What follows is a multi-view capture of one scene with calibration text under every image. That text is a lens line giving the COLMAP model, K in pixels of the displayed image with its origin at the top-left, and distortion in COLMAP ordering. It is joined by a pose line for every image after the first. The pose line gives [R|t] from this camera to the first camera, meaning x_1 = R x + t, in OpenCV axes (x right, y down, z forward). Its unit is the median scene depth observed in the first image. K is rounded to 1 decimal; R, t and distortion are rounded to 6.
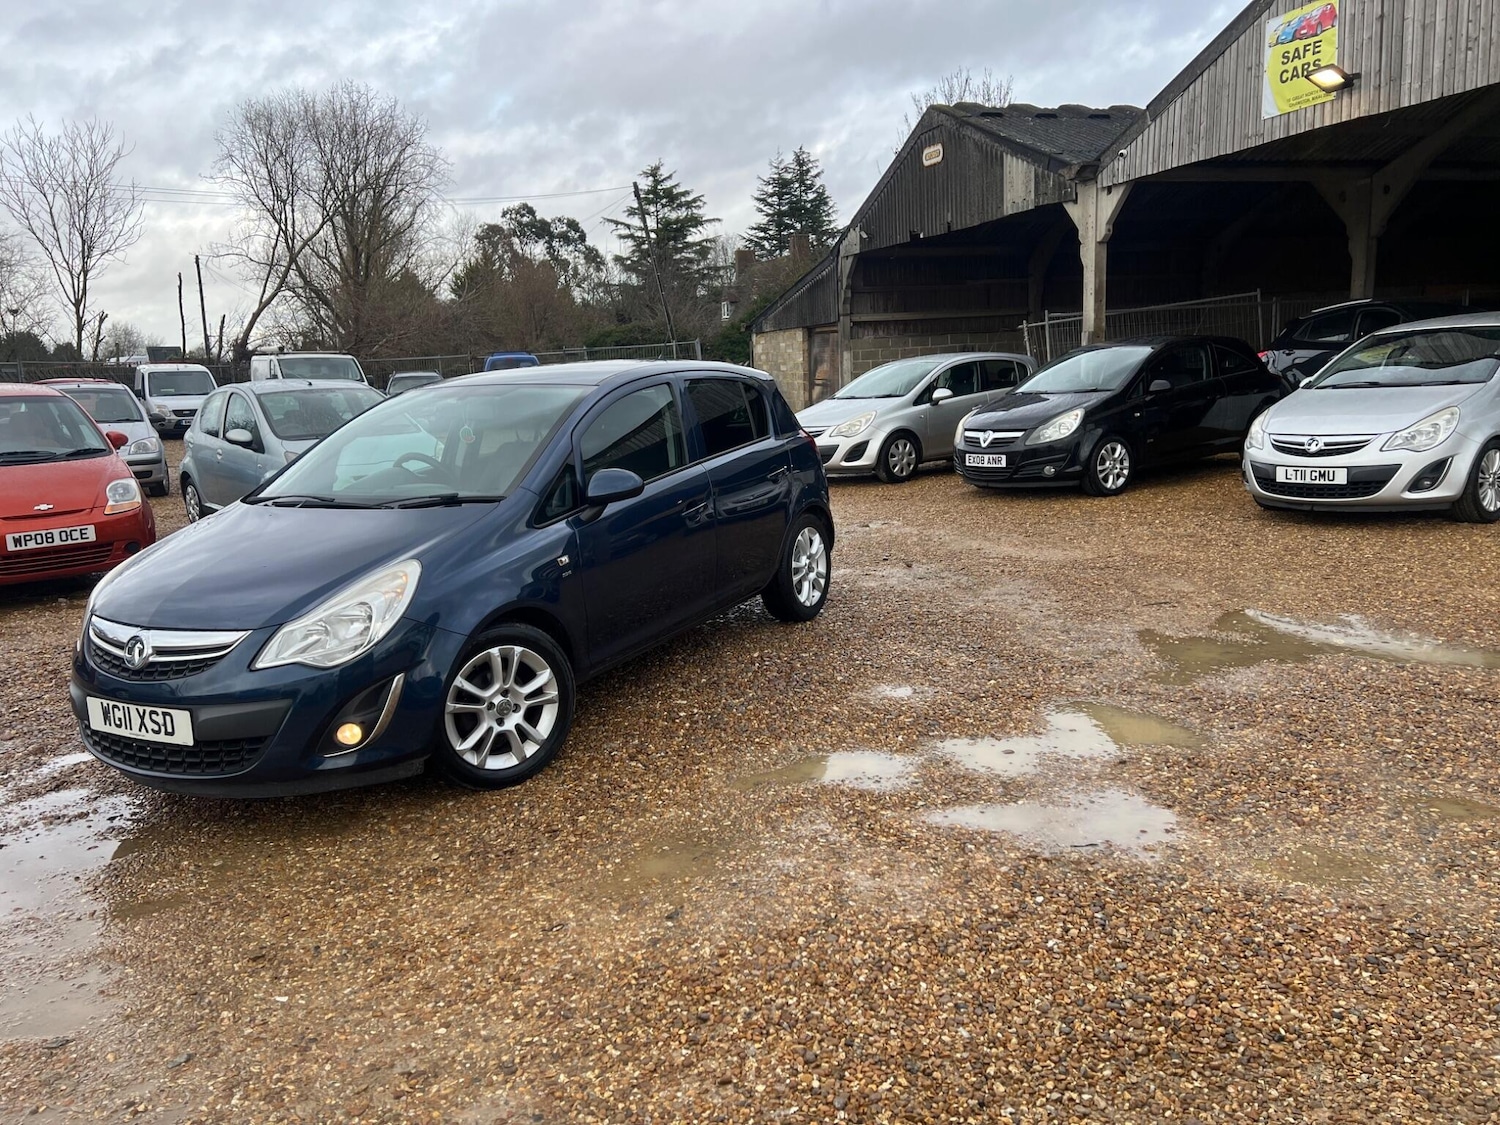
lens RADIAL K [[1124.1, 0, 741.5], [0, 1124.1, 565.5], [0, 0, 1]] dist [0.061529, -0.069462]
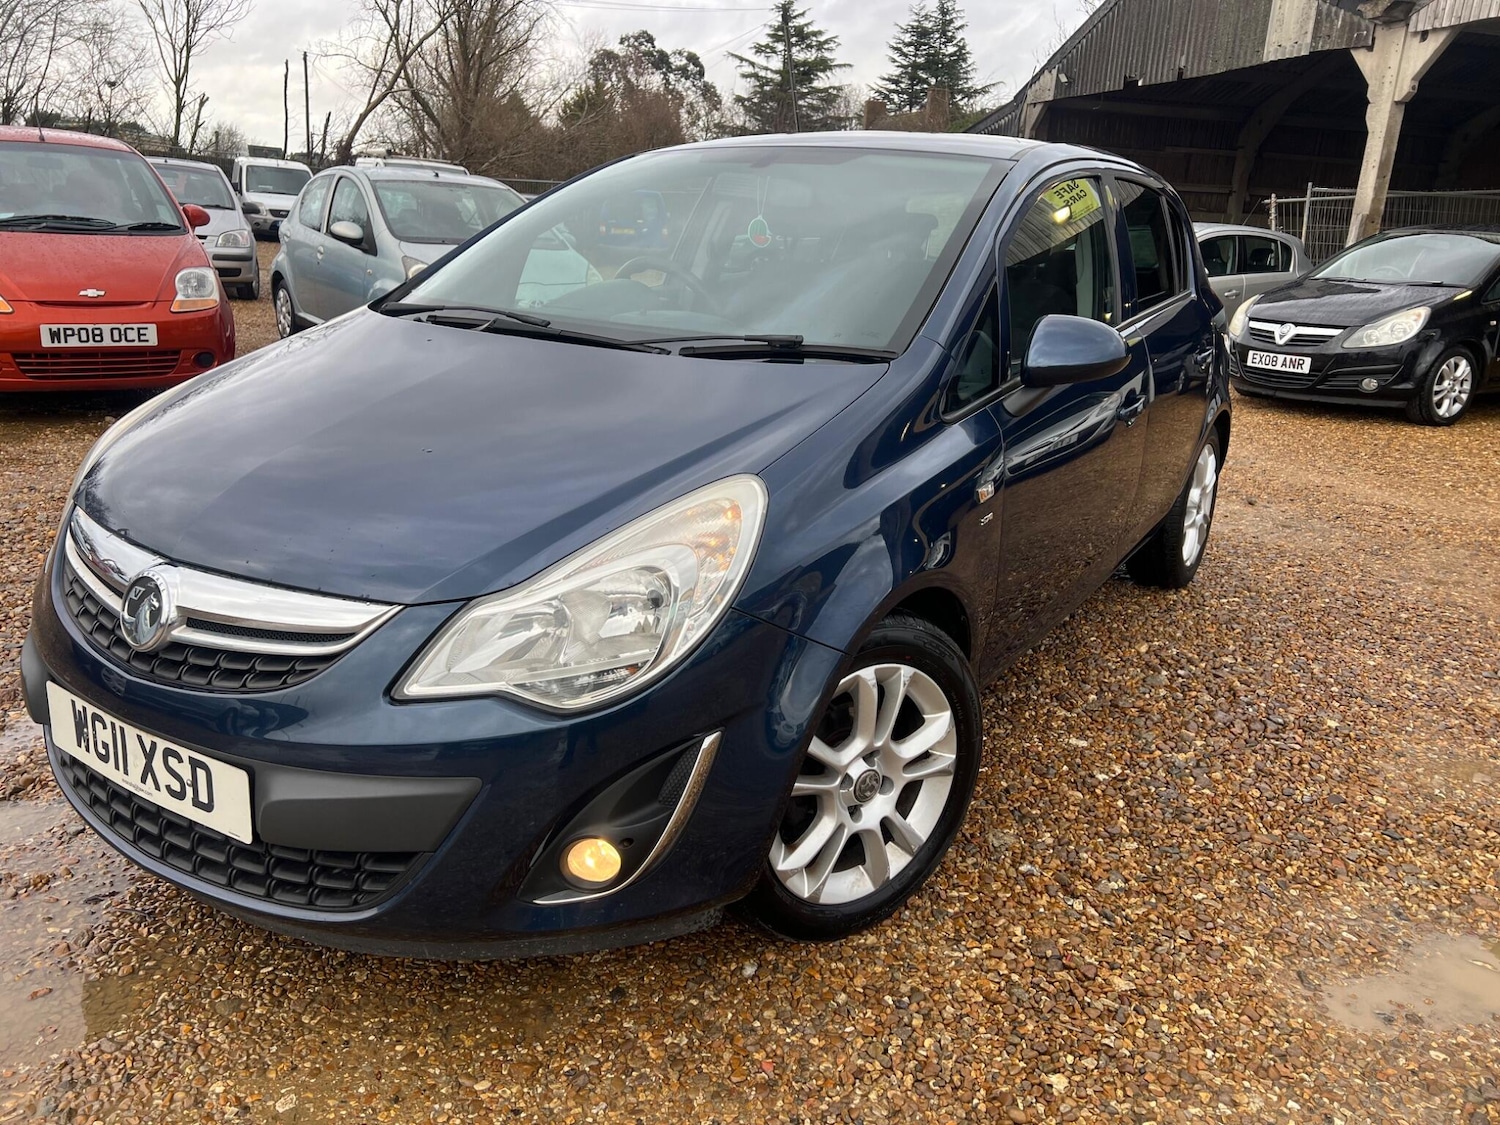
lens RADIAL K [[1124.1, 0, 737.6], [0, 1124.1, 544.5], [0, 0, 1]] dist [0.061529, -0.069462]
pose [[0.991574, 0.117006, -0.055597, -0.094265], [-0.110929, 0.988573, 0.102067, -0.008140], [0.066905, -0.095039, 0.993223, 0.194155]]
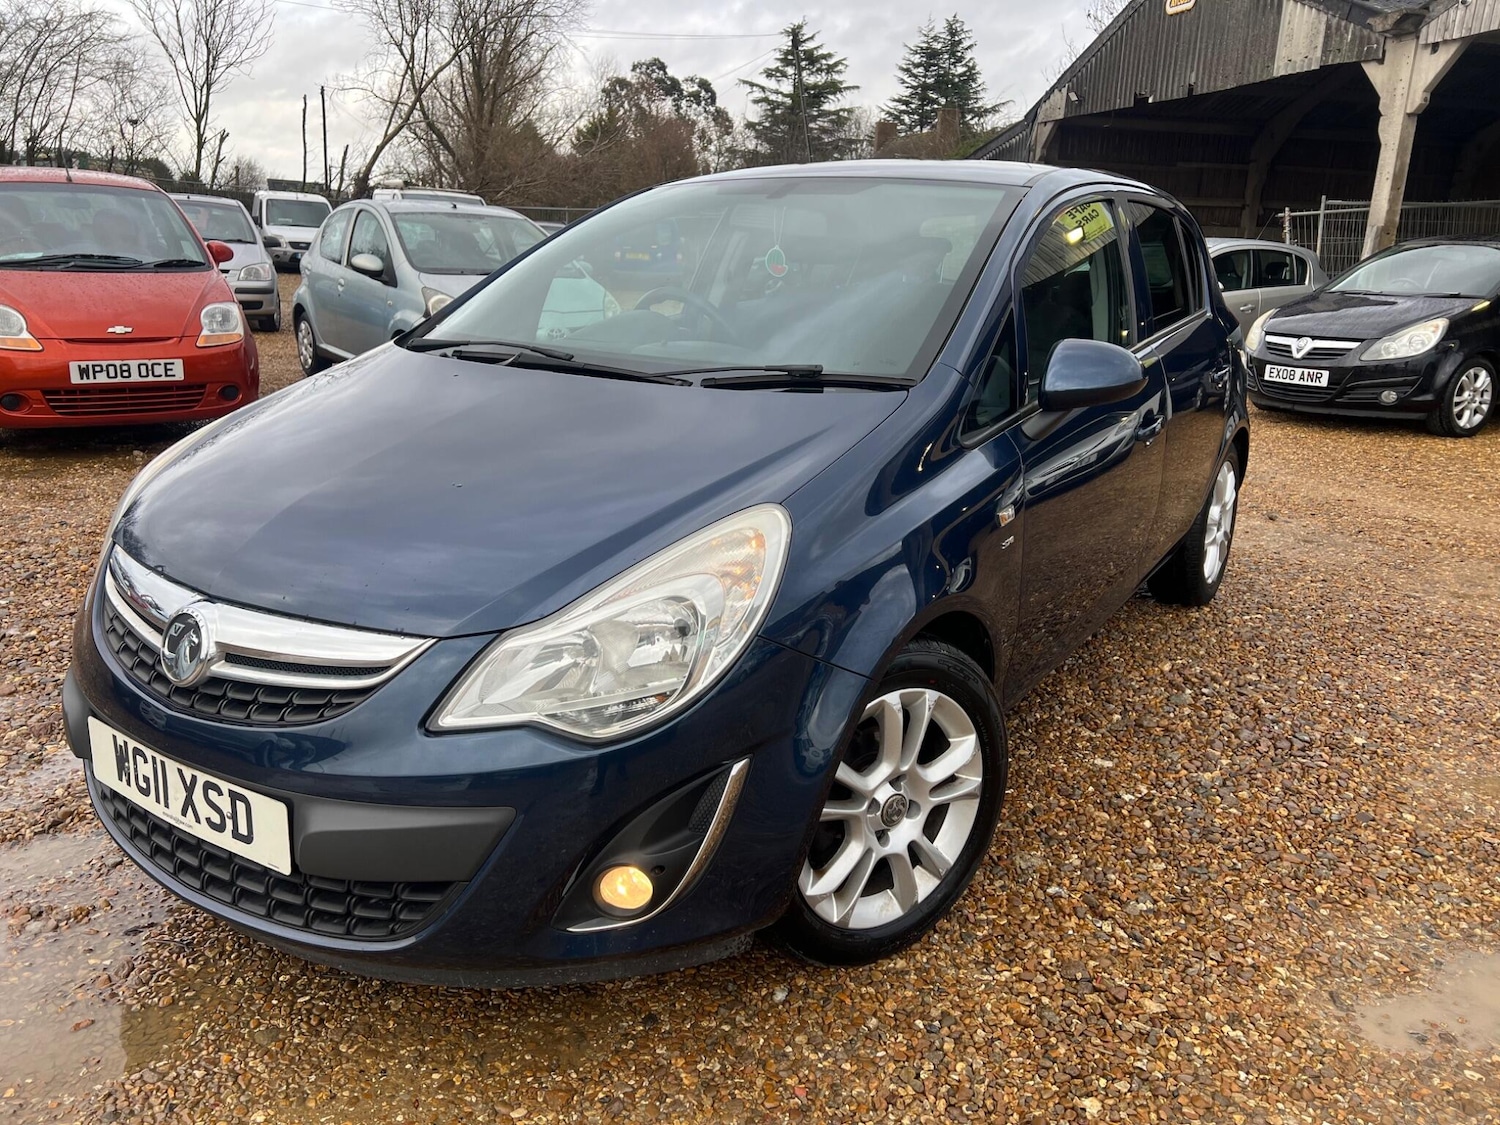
lens RADIAL K [[1124.1, 0, 737.2], [0, 1124.1, 543.6], [0, 0, 1]] dist [0.061529, -0.069462]
pose [[0.992180, 0.100892, -0.073486, -0.095265], [-0.094562, 0.991879, 0.085049, -0.009482], [0.081470, -0.077435, 0.993663, 0.191694]]
